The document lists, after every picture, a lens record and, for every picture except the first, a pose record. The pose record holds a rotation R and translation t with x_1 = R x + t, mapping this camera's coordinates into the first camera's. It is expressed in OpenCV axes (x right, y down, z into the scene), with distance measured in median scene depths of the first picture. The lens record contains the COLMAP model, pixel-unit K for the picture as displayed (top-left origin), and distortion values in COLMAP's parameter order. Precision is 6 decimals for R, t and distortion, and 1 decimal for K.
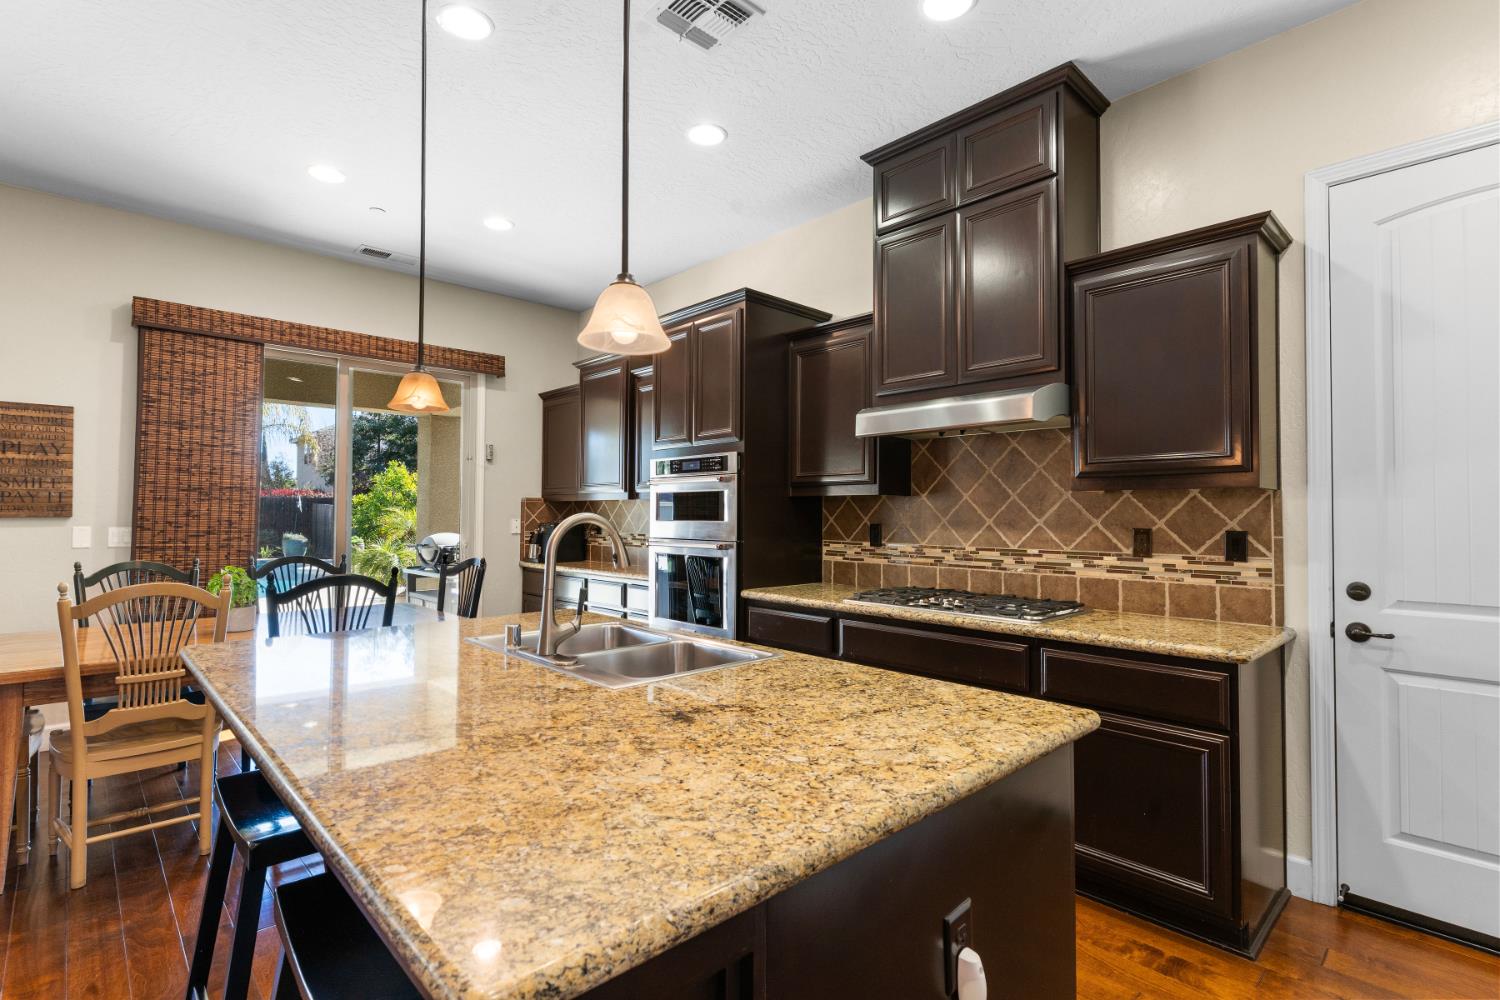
lens RADIAL K [[715.5, 0, 750.0], [0, 715.5, 500.0], [0, 0, 1]] dist [0.002076, 0.000369]
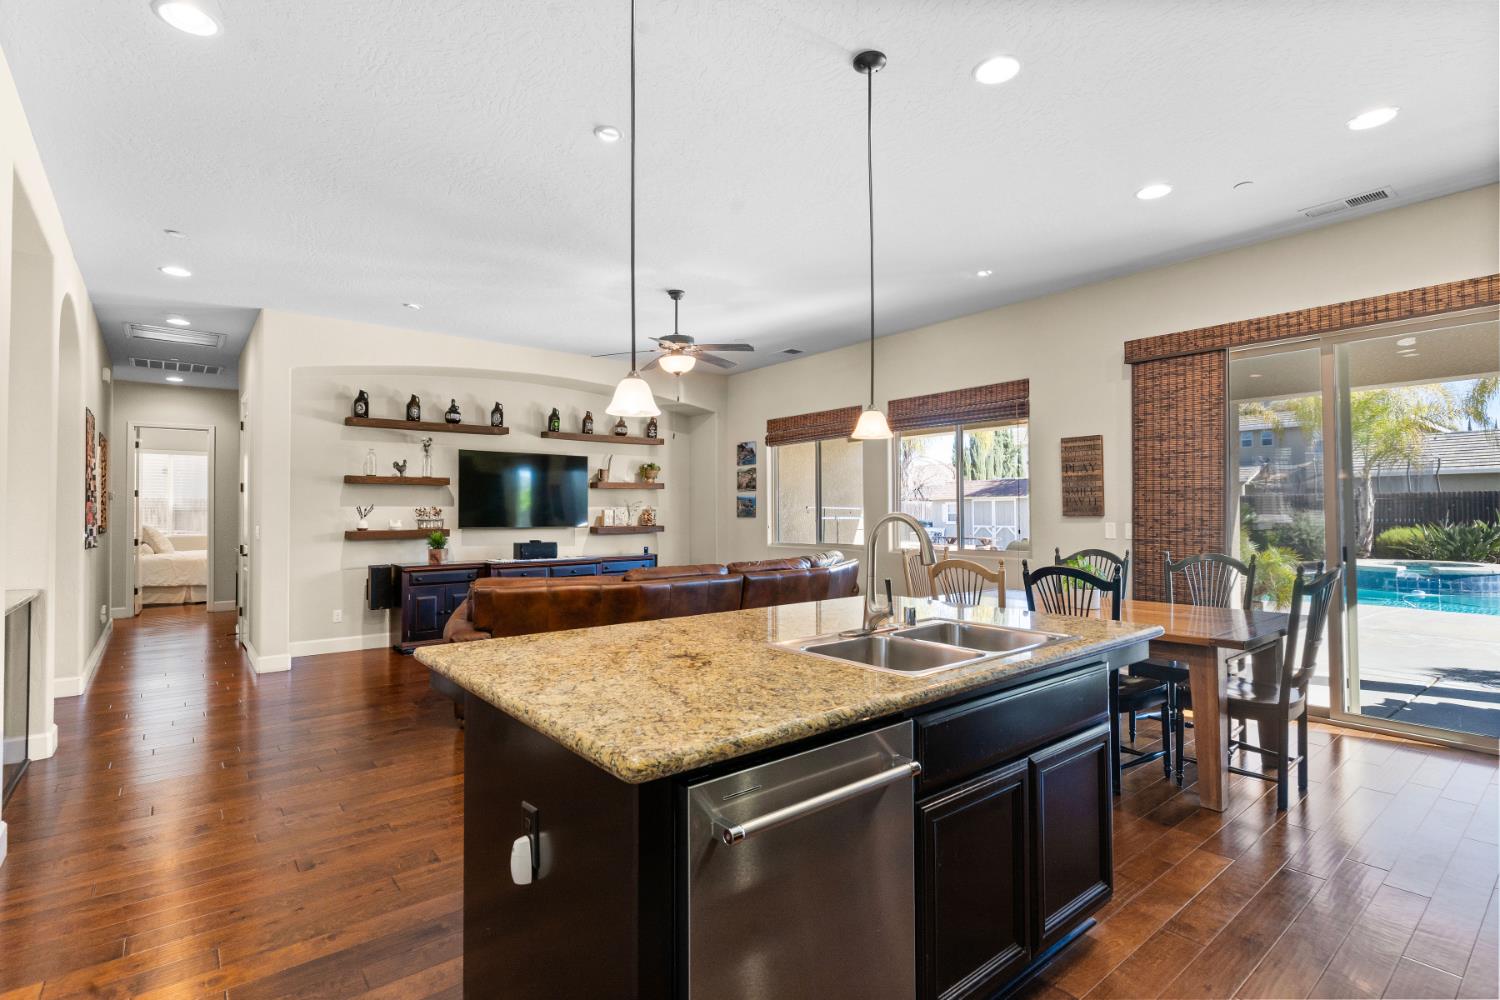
lens RADIAL K [[715.5, 0, 750.0], [0, 715.5, 500.0], [0, 0, 1]] dist [0.002076, 0.000369]
pose [[-0.075359, -0.023265, -0.996885, 0.444657], [0.025284, 0.999362, -0.025234, 0.010887], [0.996836, -0.027107, -0.074722, 0.421546]]
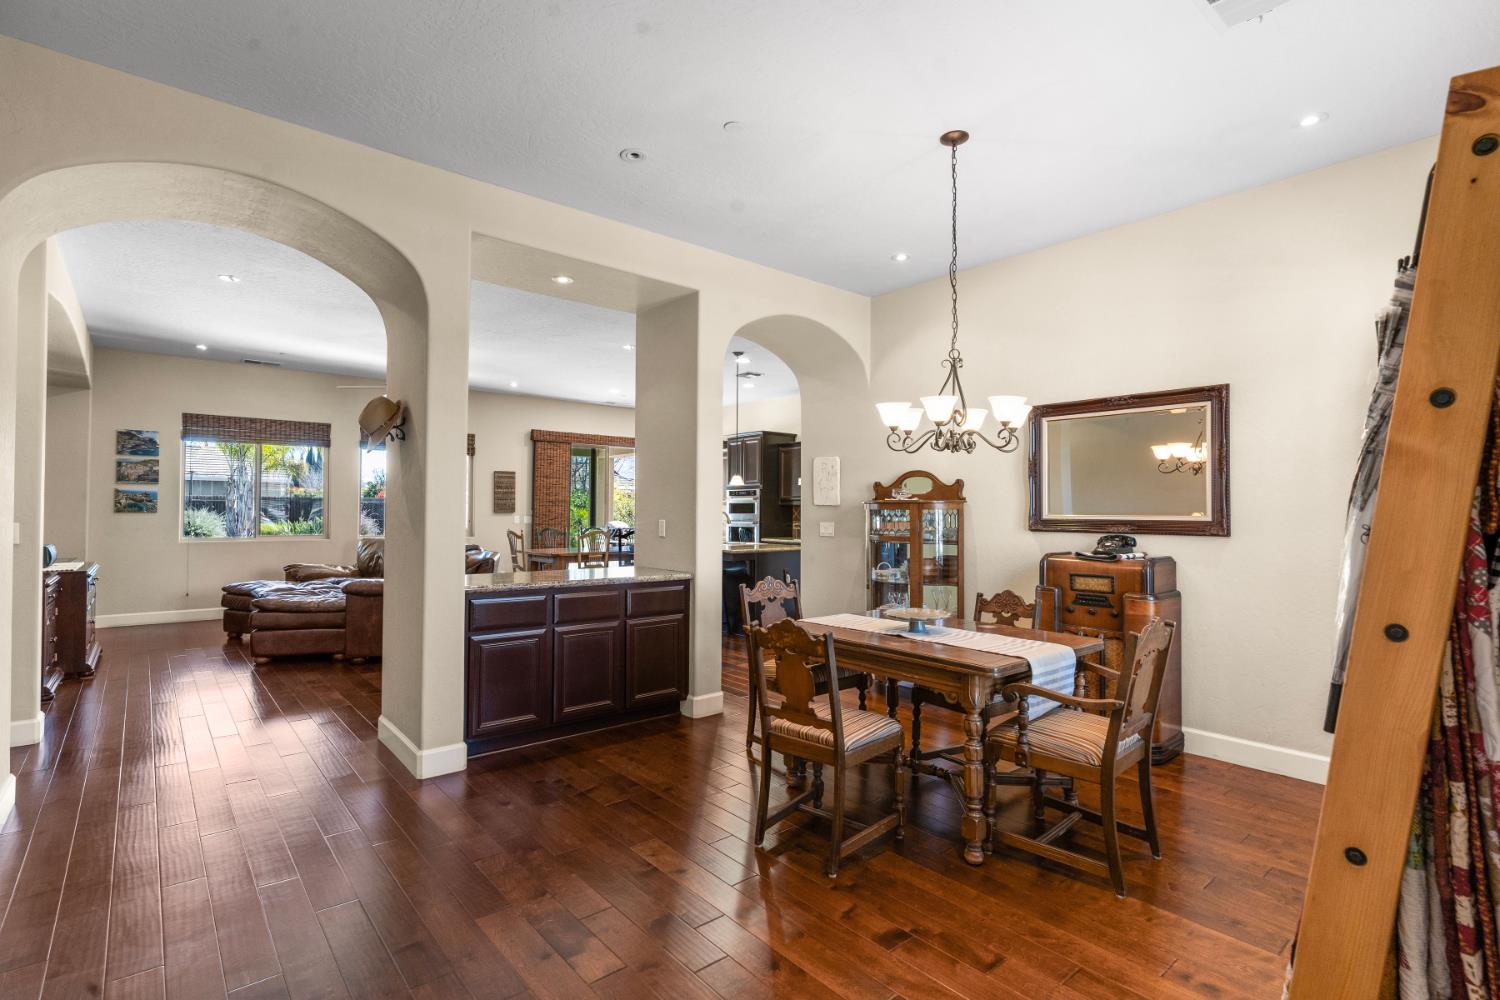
lens RADIAL K [[706.7, 0, 750.0], [0, 706.7, 500.0], [0, 0, 1]] dist [-0.002421, 0.000267]
pose [[0.998976, -0.000994, -0.045242, 0.061942], [0.001178, 0.999991, 0.004042, -0.031700], [0.045238, -0.004091, 0.998968, -1.579728]]
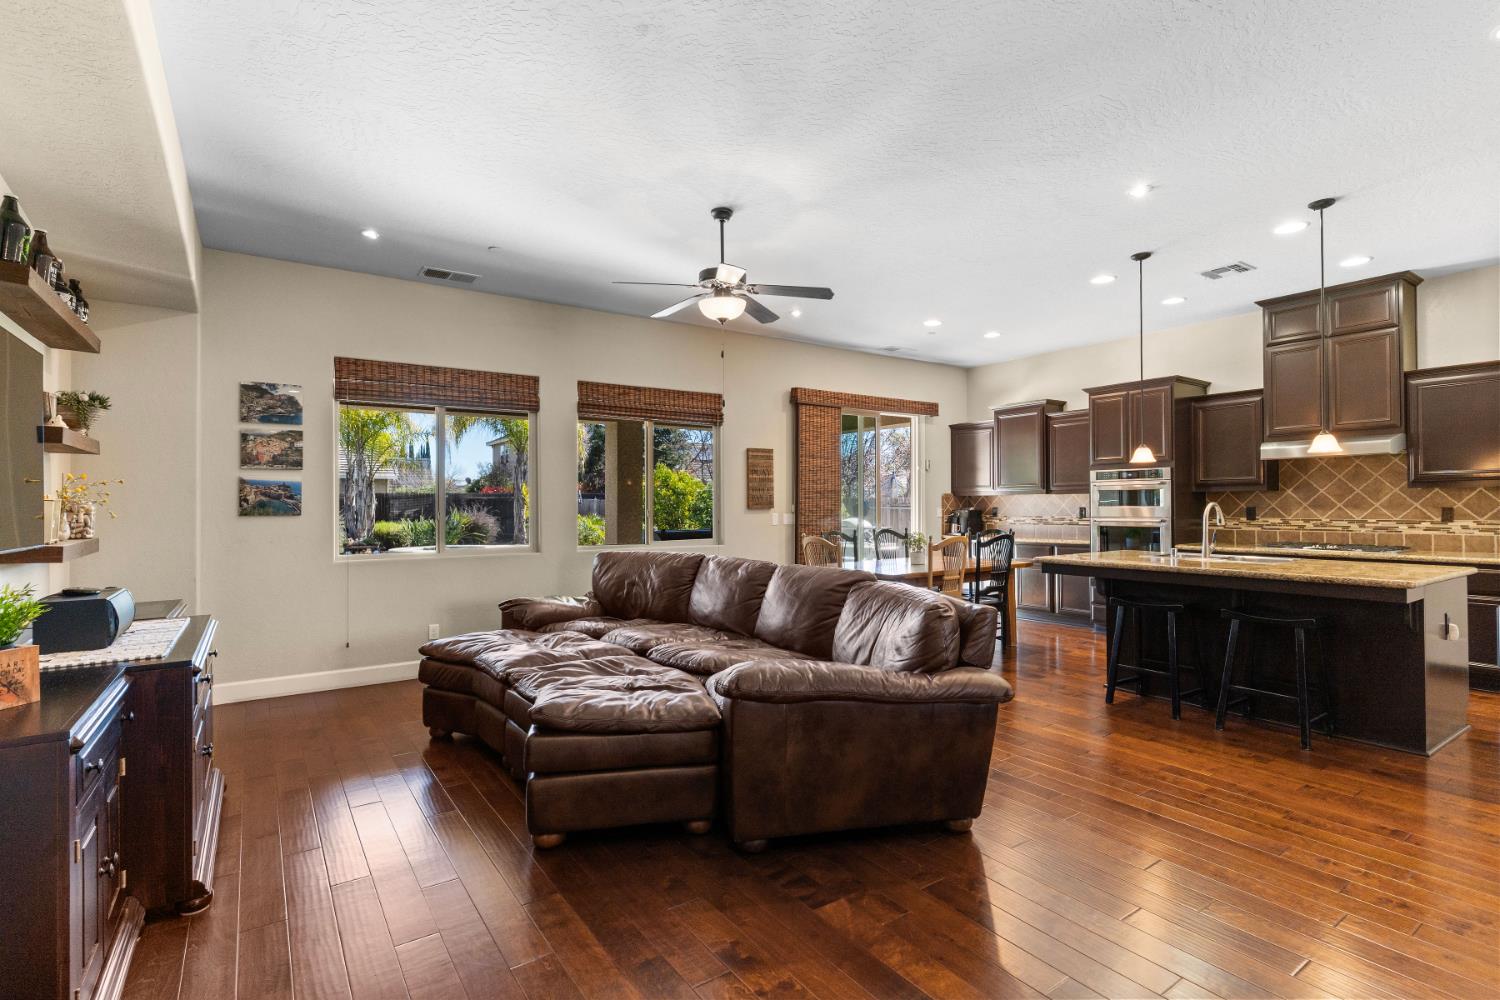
lens RADIAL K [[715.5, 0, 750.0], [0, 715.5, 500.0], [0, 0, 1]] dist [0.002076, 0.000369]
pose [[0.988656, -0.012642, -0.149661, -0.704120], [0.014768, 0.999805, 0.013100, -0.022505], [0.149467, -0.015161, 0.988651, -0.820376]]
